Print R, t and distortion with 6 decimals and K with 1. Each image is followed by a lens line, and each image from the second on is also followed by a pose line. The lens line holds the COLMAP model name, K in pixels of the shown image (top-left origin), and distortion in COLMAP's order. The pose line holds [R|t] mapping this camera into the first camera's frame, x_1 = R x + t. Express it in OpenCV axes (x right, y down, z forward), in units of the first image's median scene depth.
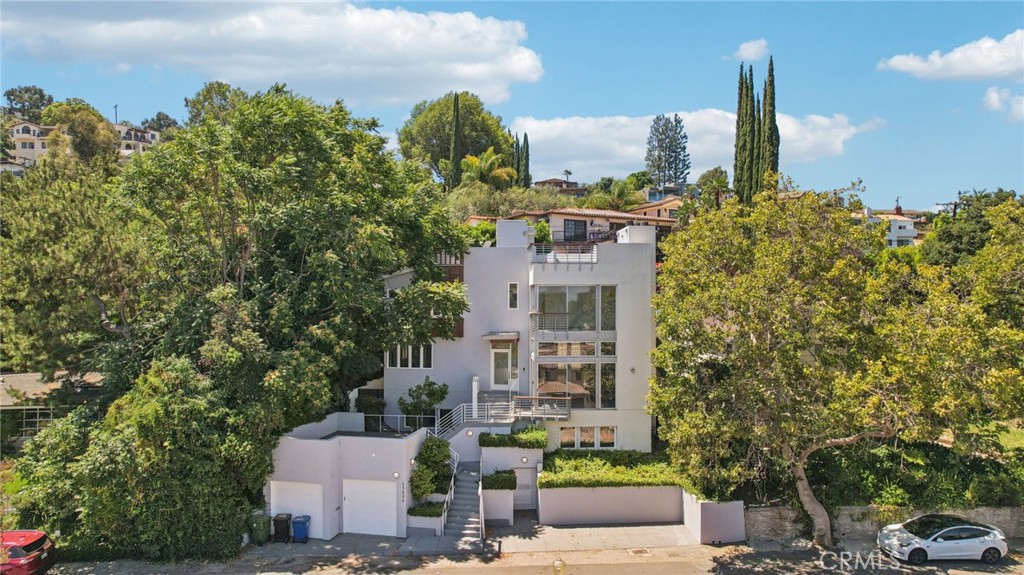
lens RADIAL K [[656.0, 0, 512.0], [0, 656.0, 287.5], [0, 0, 1]] dist [-0.077634, 0.069725]
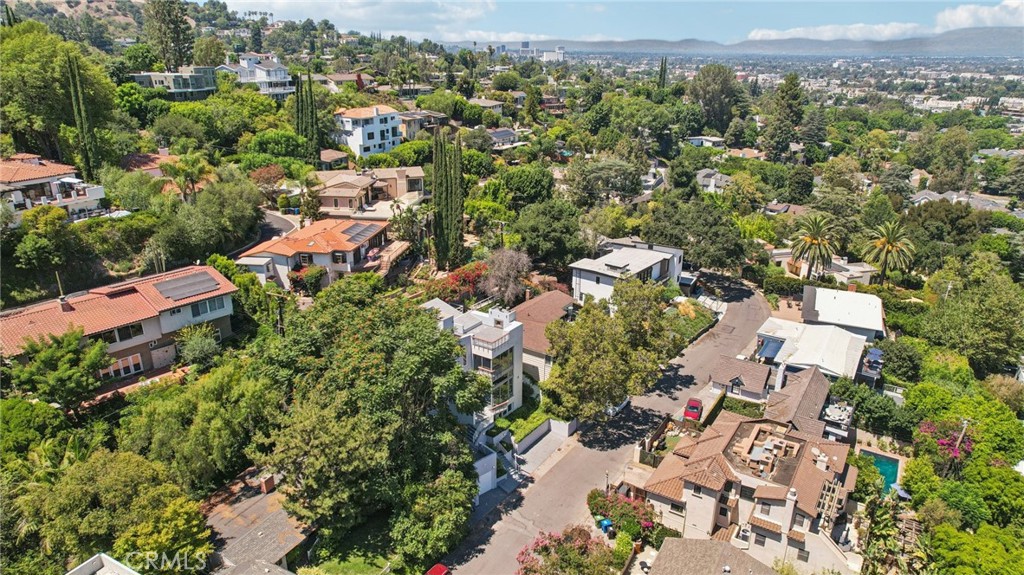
lens RADIAL K [[663.1, 0, 512.0], [0, 663.1, 287.5], [0, 0, 1]] dist [-0.078493, 0.069440]
pose [[0.601721, -0.270704, 0.751433, -1.590196], [-0.016848, 0.936301, 0.350794, -1.051086], [-0.798529, -0.223740, 0.558831, -0.219431]]
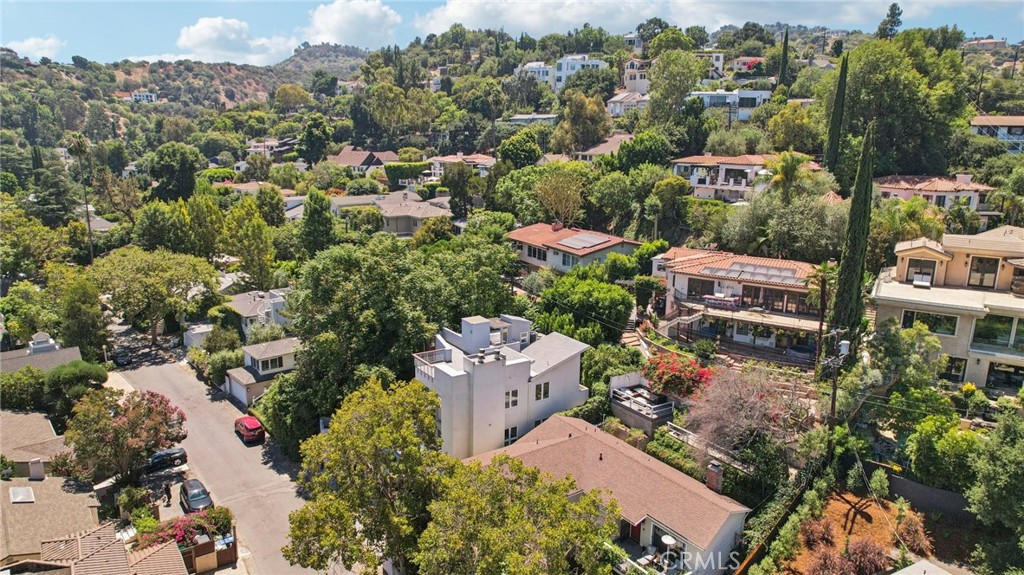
lens RADIAL K [[668.9, 0, 513.9], [0, 668.9, 286.1], [0, 0, 1]] dist [-0.044111, 0.001262]
pose [[0.527997, 0.194024, -0.826785, 1.557453], [-0.003590, 0.974053, 0.226291, -0.634233], [0.849239, -0.116513, 0.514993, 0.421694]]
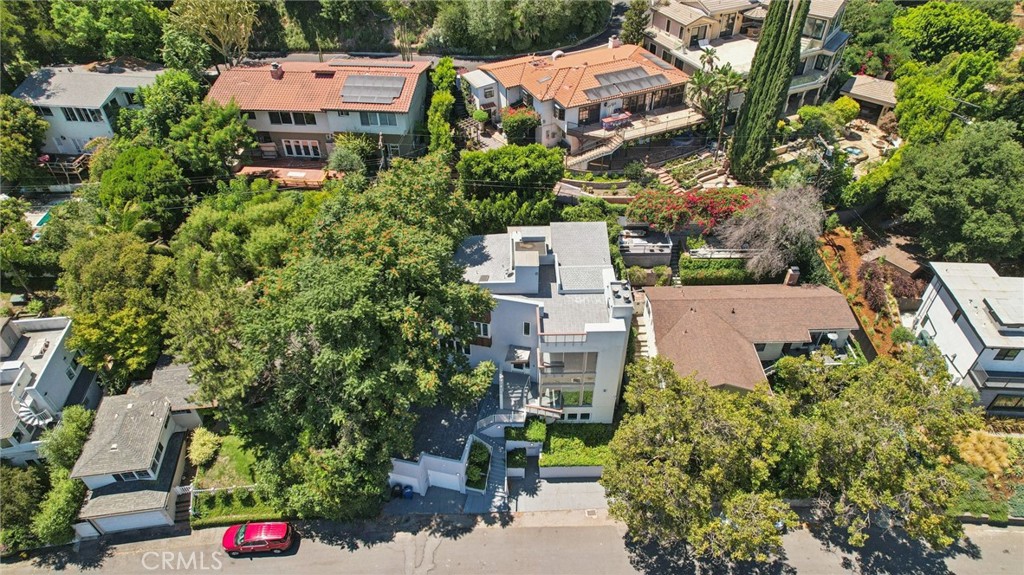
lens RADIAL K [[656.0, 0, 512.0], [0, 656.0, 287.5], [0, 0, 1]] dist [-0.077634, 0.069725]
pose [[0.999420, 0.014175, -0.030972, 0.014715], [0.010260, 0.741787, 0.670557, -1.152444], [0.032480, -0.670485, 0.741211, 0.030279]]
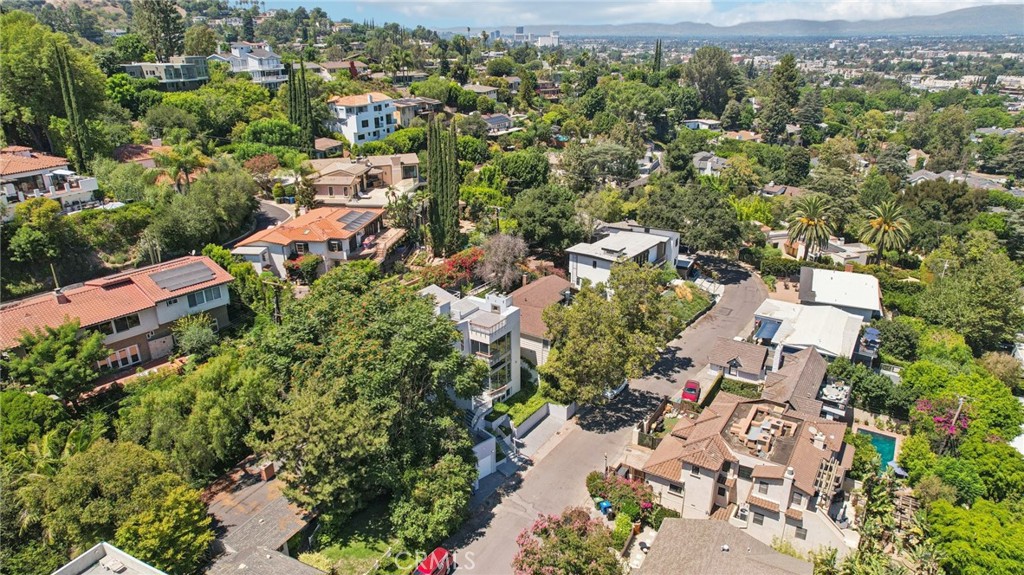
lens RADIAL K [[663.1, 0, 512.0], [0, 663.1, 287.5], [0, 0, 1]] dist [-0.078493, 0.069440]
pose [[0.595283, -0.295126, 0.747354, -1.587955], [-0.002686, 0.929369, 0.369142, -1.043887], [-0.803512, -0.221752, 0.552445, -0.226559]]
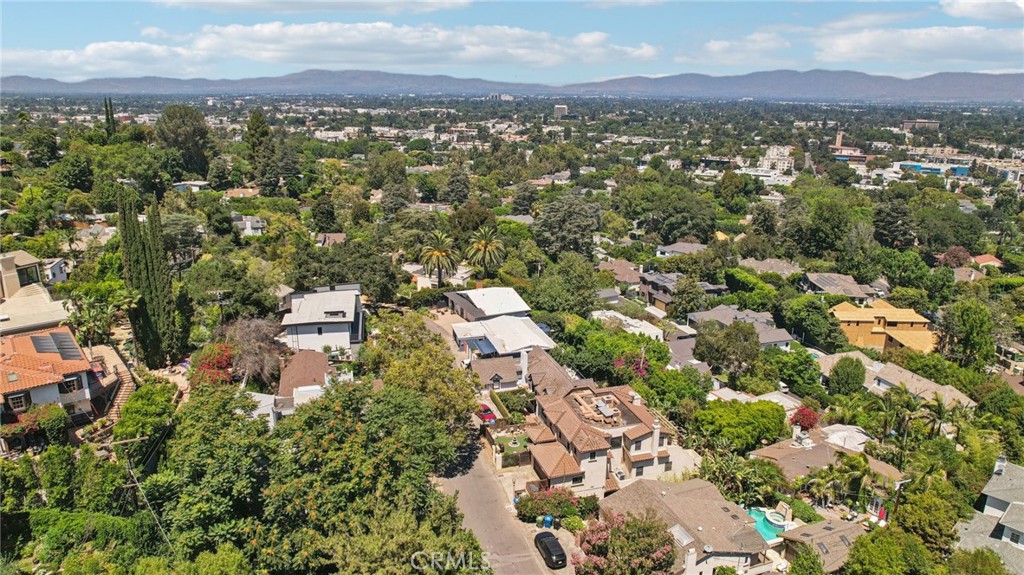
lens RADIAL K [[668.9, 0, 513.9], [0, 668.9, 286.1], [0, 0, 1]] dist [-0.044111, 0.001262]
pose [[-0.225649, -0.273909, 0.934910, -1.938986], [-0.027900, 0.961084, 0.274844, -1.029911], [-0.973809, 0.035935, -0.224510, 1.092172]]
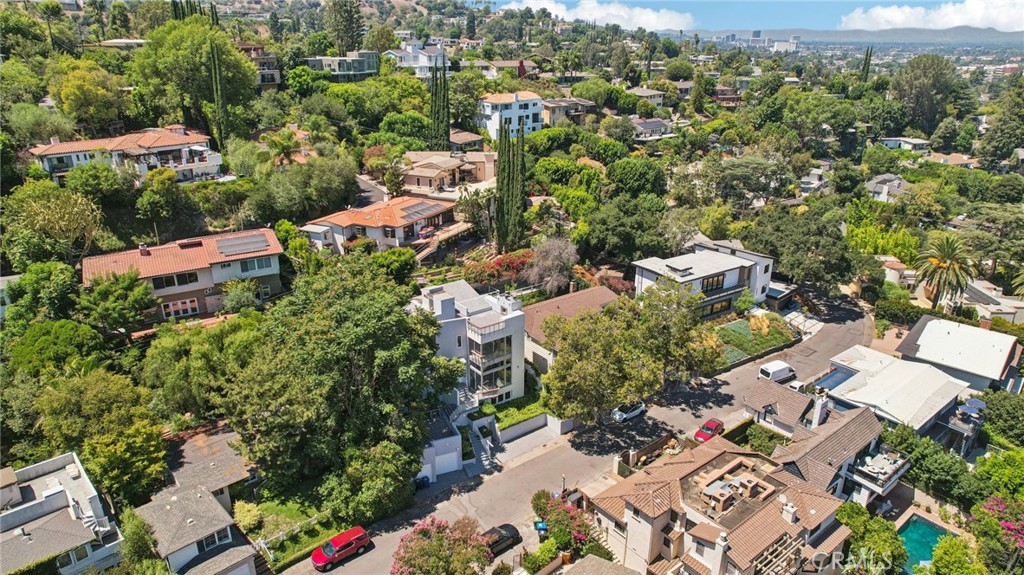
lens RADIAL K [[656.0, 0, 512.0], [0, 656.0, 287.5], [0, 0, 1]] dist [-0.077634, 0.069725]
pose [[0.825923, -0.203415, 0.525808, -1.047301], [-0.009064, 0.927730, 0.373141, -1.053824], [-0.563711, -0.312952, 0.764390, -0.692494]]
